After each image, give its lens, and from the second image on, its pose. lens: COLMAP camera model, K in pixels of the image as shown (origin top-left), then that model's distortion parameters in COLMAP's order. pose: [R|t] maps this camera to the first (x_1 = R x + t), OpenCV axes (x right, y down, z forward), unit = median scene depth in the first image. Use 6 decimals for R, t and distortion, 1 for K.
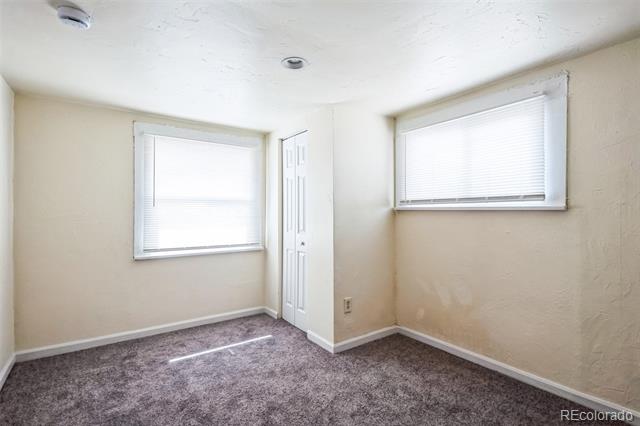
lens RADIAL K [[308.5, 0, 320.8], [0, 308.5, 210.6], [0, 0, 1]] dist [0.053197, -0.029857]
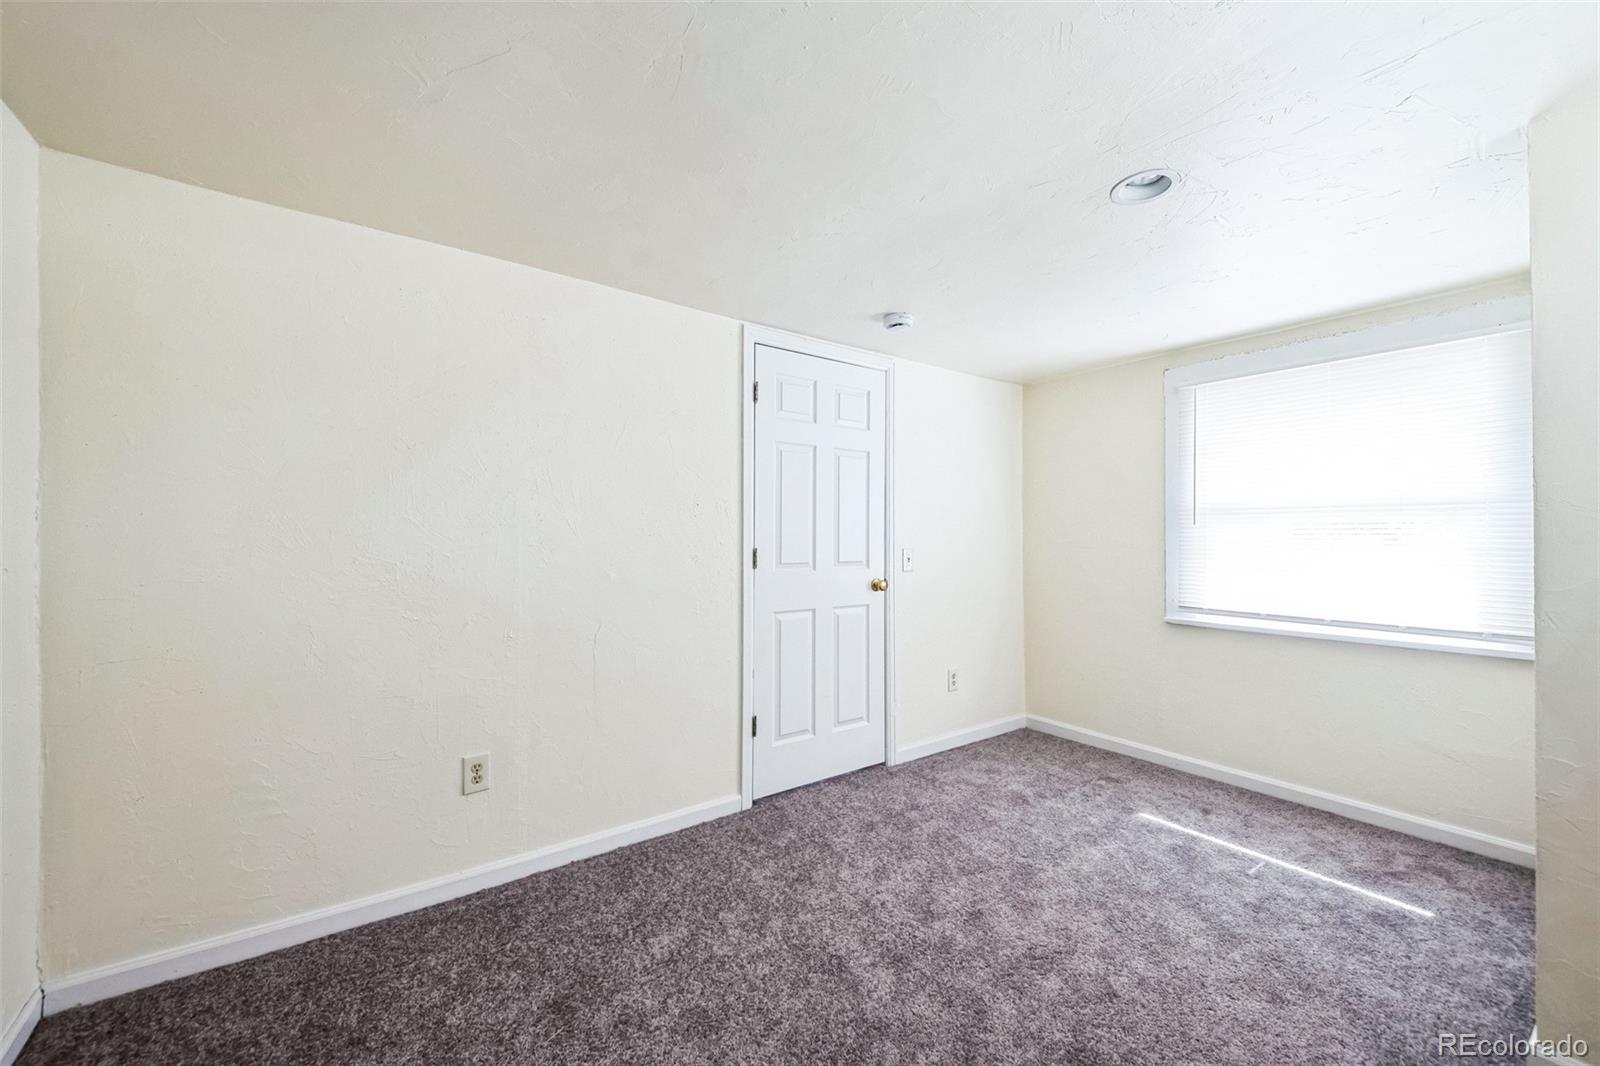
lens RADIAL K [[642.7, 0, 800.0], [0, 642.7, 533.0], [0, 0, 1]] dist [0.000502, -0.000034]
pose [[0.023256, -0.001400, -0.999729, 0.510224], [0.008420, 0.999964, -0.001204, -0.004064], [0.999694, -0.008390, 0.023267, 0.331870]]
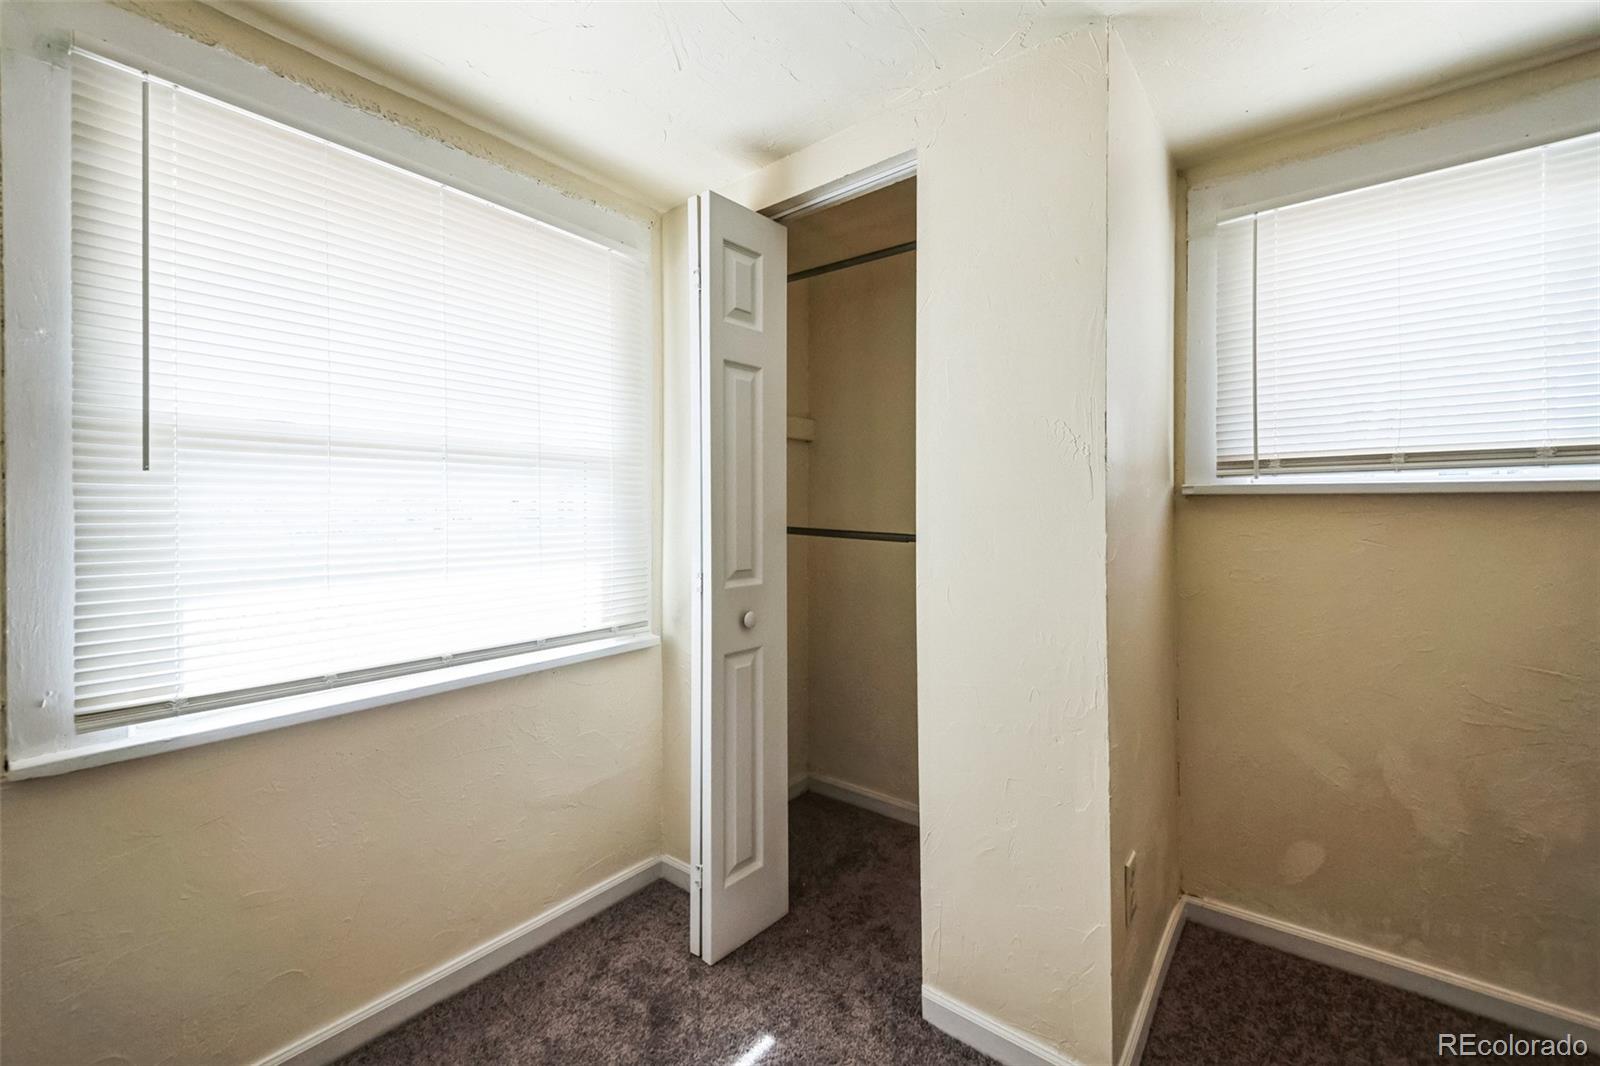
lens RADIAL K [[656.7, 0, 793.3], [0, 656.7, 504.7], [0, 0, 1]] dist [0.013731, 0.000039]
pose [[0.962054, -0.003690, 0.272835, -0.283894], [0.001994, 0.999977, 0.006491, 0.004076], [-0.272852, -0.005701, 0.962039, 0.536439]]
